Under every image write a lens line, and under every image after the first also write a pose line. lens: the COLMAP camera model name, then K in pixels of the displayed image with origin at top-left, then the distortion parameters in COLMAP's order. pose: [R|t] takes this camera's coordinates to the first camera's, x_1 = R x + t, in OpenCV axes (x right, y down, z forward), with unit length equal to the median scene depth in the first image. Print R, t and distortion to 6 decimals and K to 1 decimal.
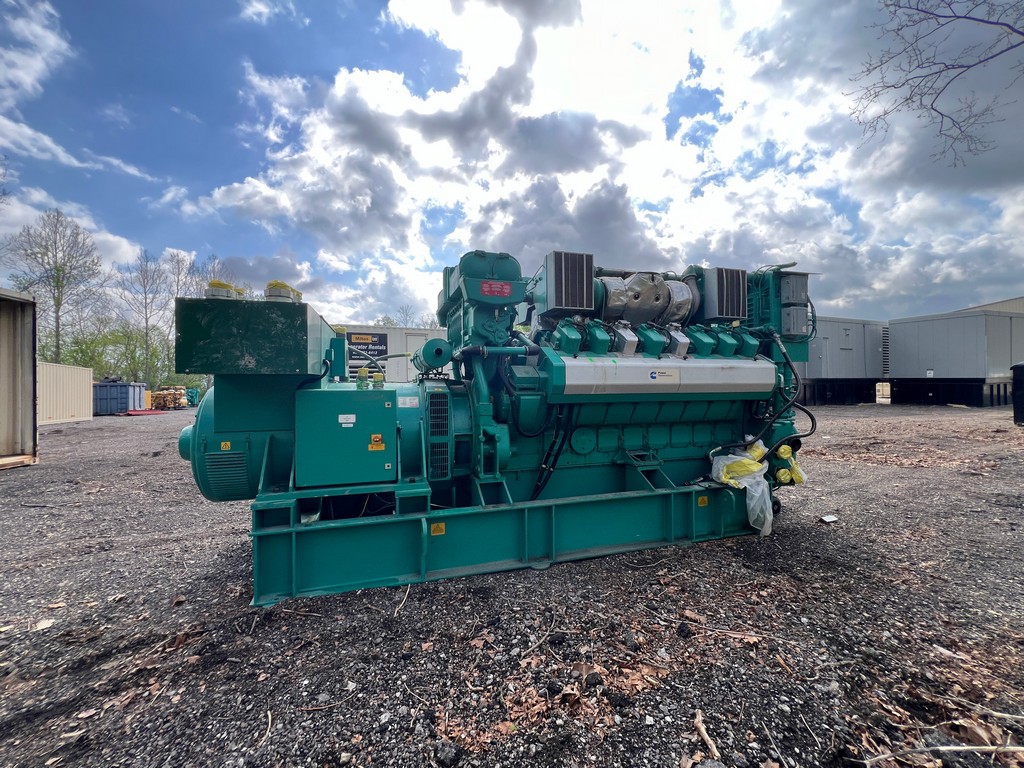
lens RADIAL K [[412.5, 0, 512.0], [0, 412.5, 384.0], [0, 0, 1]] dist [-0.001358, 0.000068]
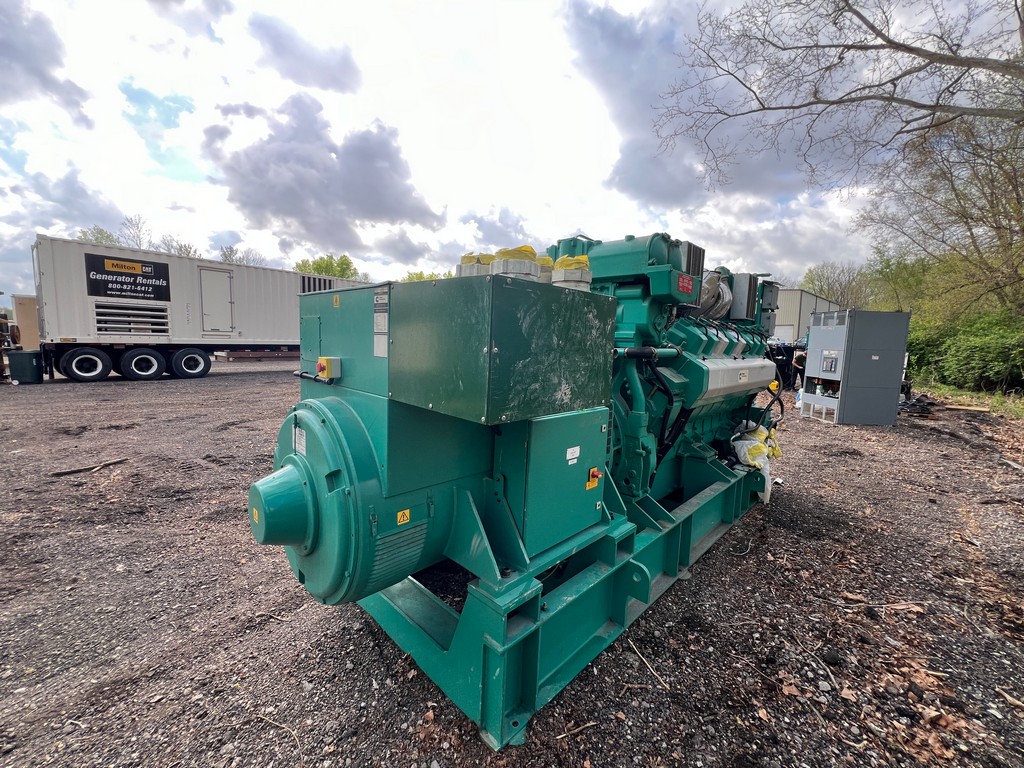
lens RADIAL K [[412.5, 0, 512.0], [0, 412.5, 384.0], [0, 0, 1]] dist [-0.001358, 0.000068]
pose [[0.877606, -0.011386, 0.479248, -0.746484], [-0.044535, 0.993458, 0.105155, -0.095238], [-0.477310, -0.113628, 0.871357, 0.386686]]
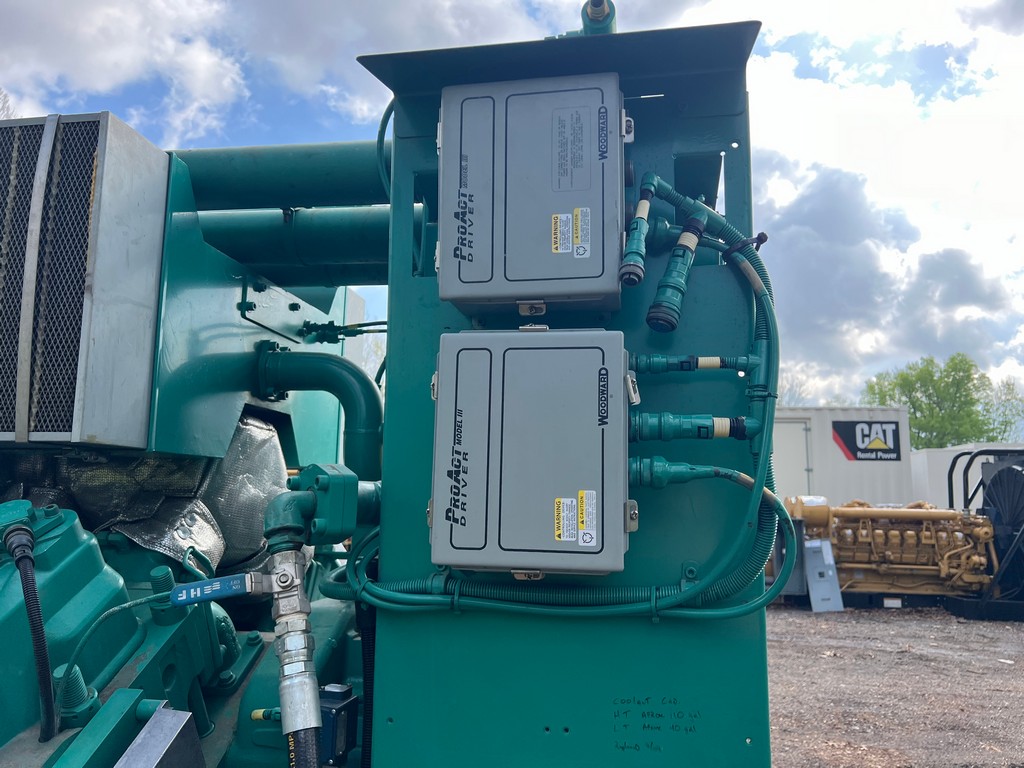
lens RADIAL K [[765.1, 0, 512.0], [0, 765.1, 384.0], [0, 0, 1]] dist [0.017773, -0.032806]
pose [[0.898815, -0.043399, -0.436175, 1.061946], [-0.021199, 0.989618, -0.142149, -0.188658], [0.437816, 0.137012, 0.888563, 1.088168]]
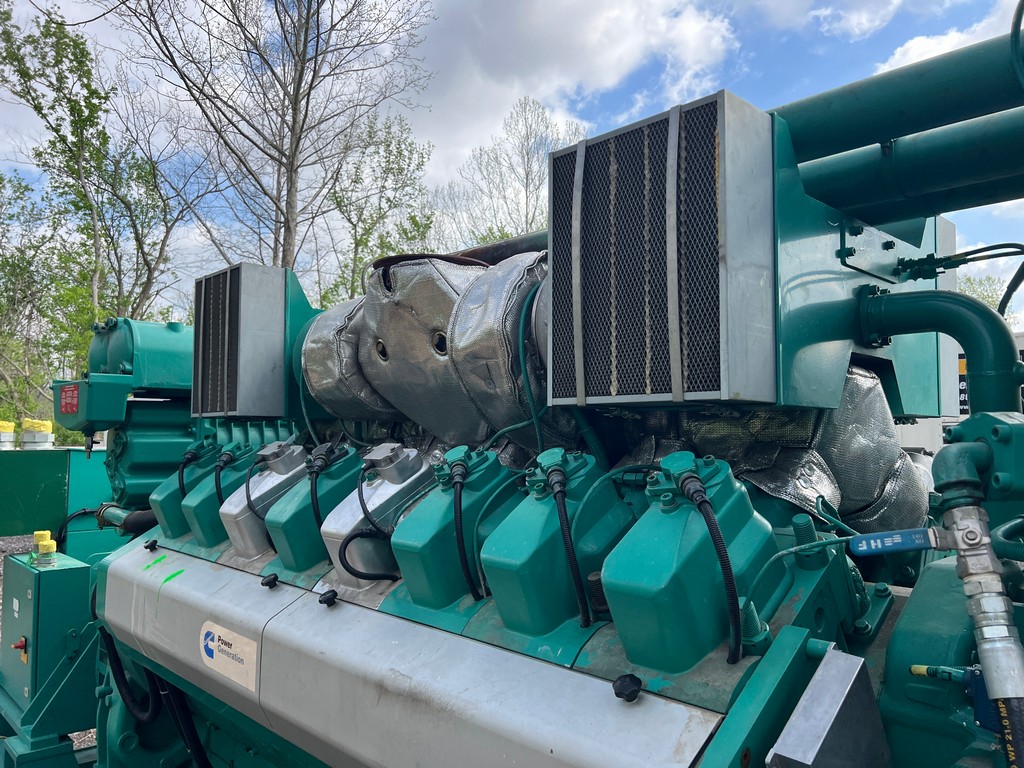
lens RADIAL K [[765.1, 0, 512.0], [0, 765.1, 384.0], [0, 0, 1]] dist [0.017773, -0.032806]
pose [[0.438014, -0.054190, -0.897333, 1.029656], [-0.008499, 0.997887, -0.064411, -0.190016], [0.898928, 0.035839, 0.436628, 1.050752]]
